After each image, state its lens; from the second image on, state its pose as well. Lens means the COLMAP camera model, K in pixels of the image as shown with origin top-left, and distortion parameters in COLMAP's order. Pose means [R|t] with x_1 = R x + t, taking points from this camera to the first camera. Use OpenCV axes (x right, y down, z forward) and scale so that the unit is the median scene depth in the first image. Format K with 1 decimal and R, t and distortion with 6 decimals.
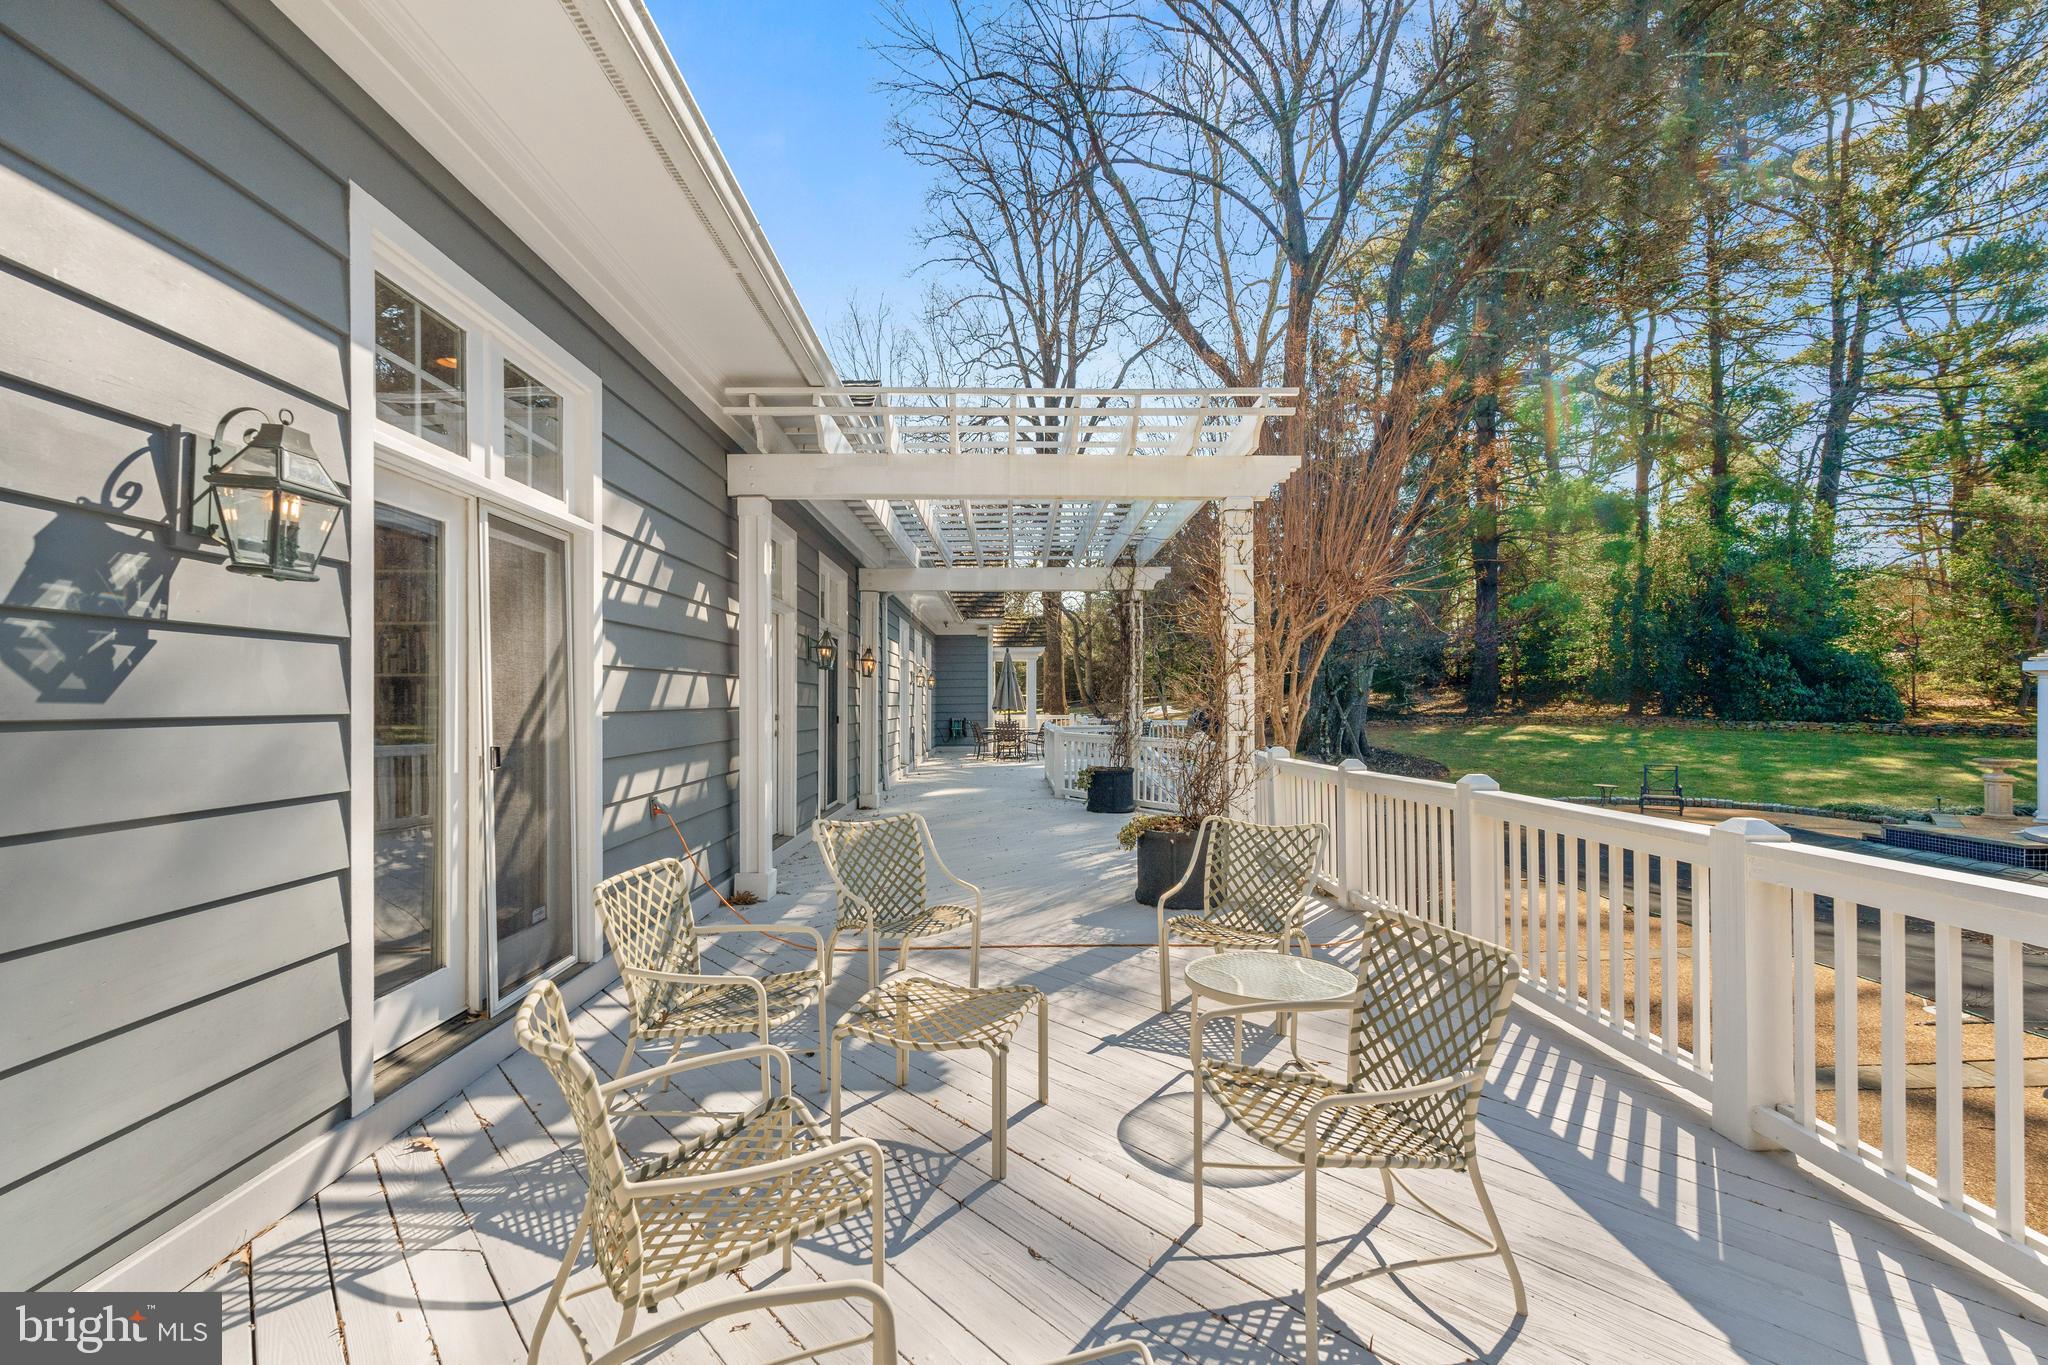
lens RADIAL K [[901.3, 0, 1024.0], [0, 901.3, 682.5], [0, 0, 1]] dist [0.001227, 0.000058]
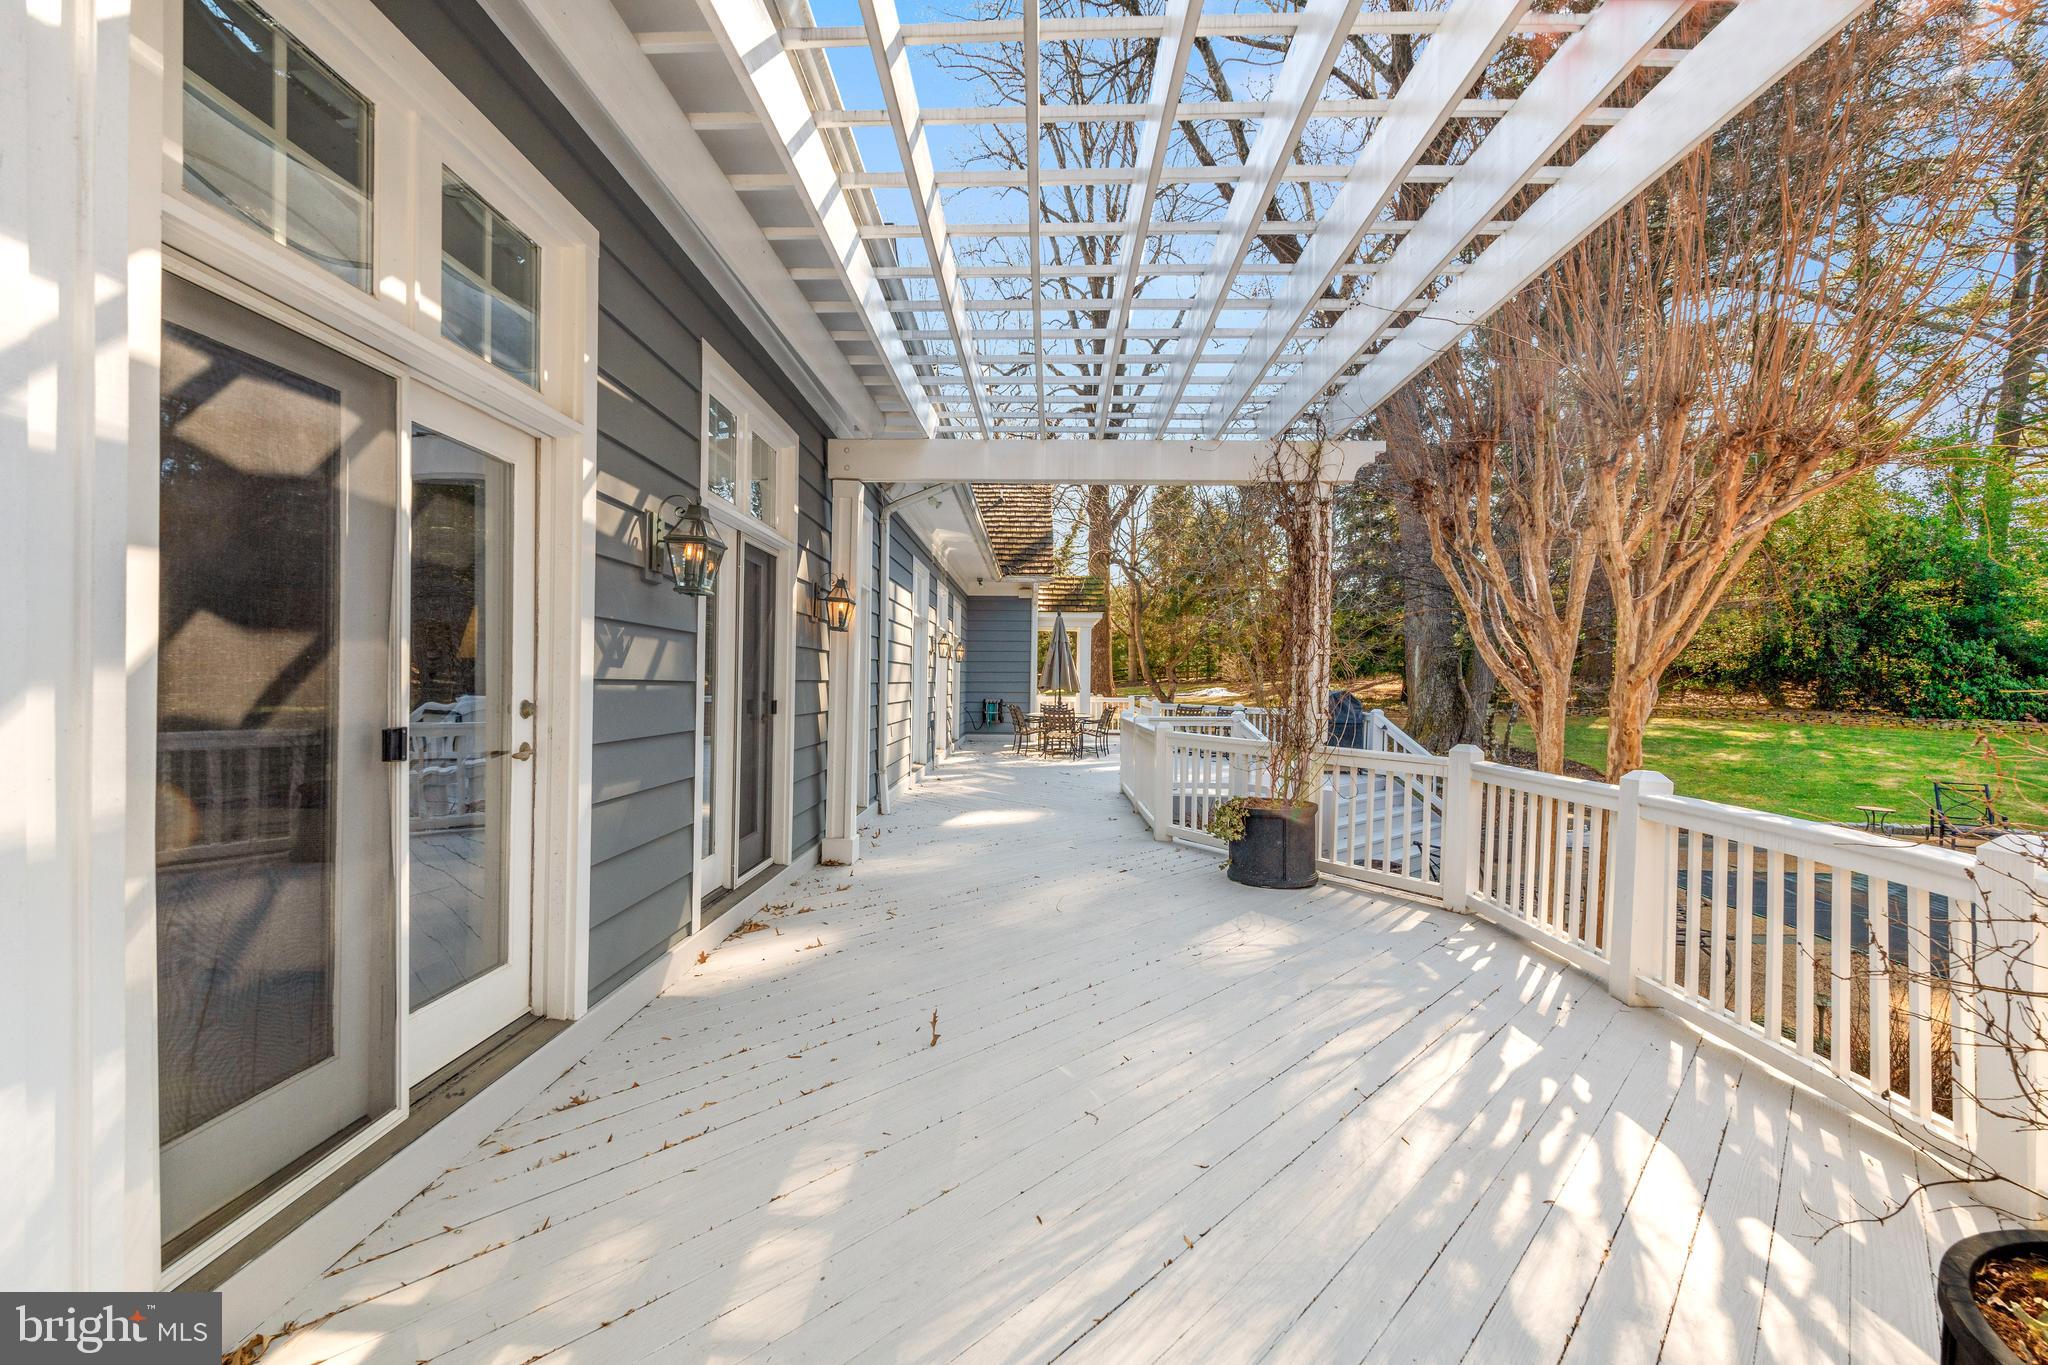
lens RADIAL K [[908.5, 0, 1024.0], [0, 908.5, 682.5], [0, 0, 1]] dist [-0.006289, 0.000402]
pose [[0.999156, 0.017334, -0.037231, -0.018710], [-0.016455, 0.999581, 0.023792, 0.005500], [0.037628, -0.023160, 0.999023, 0.224147]]
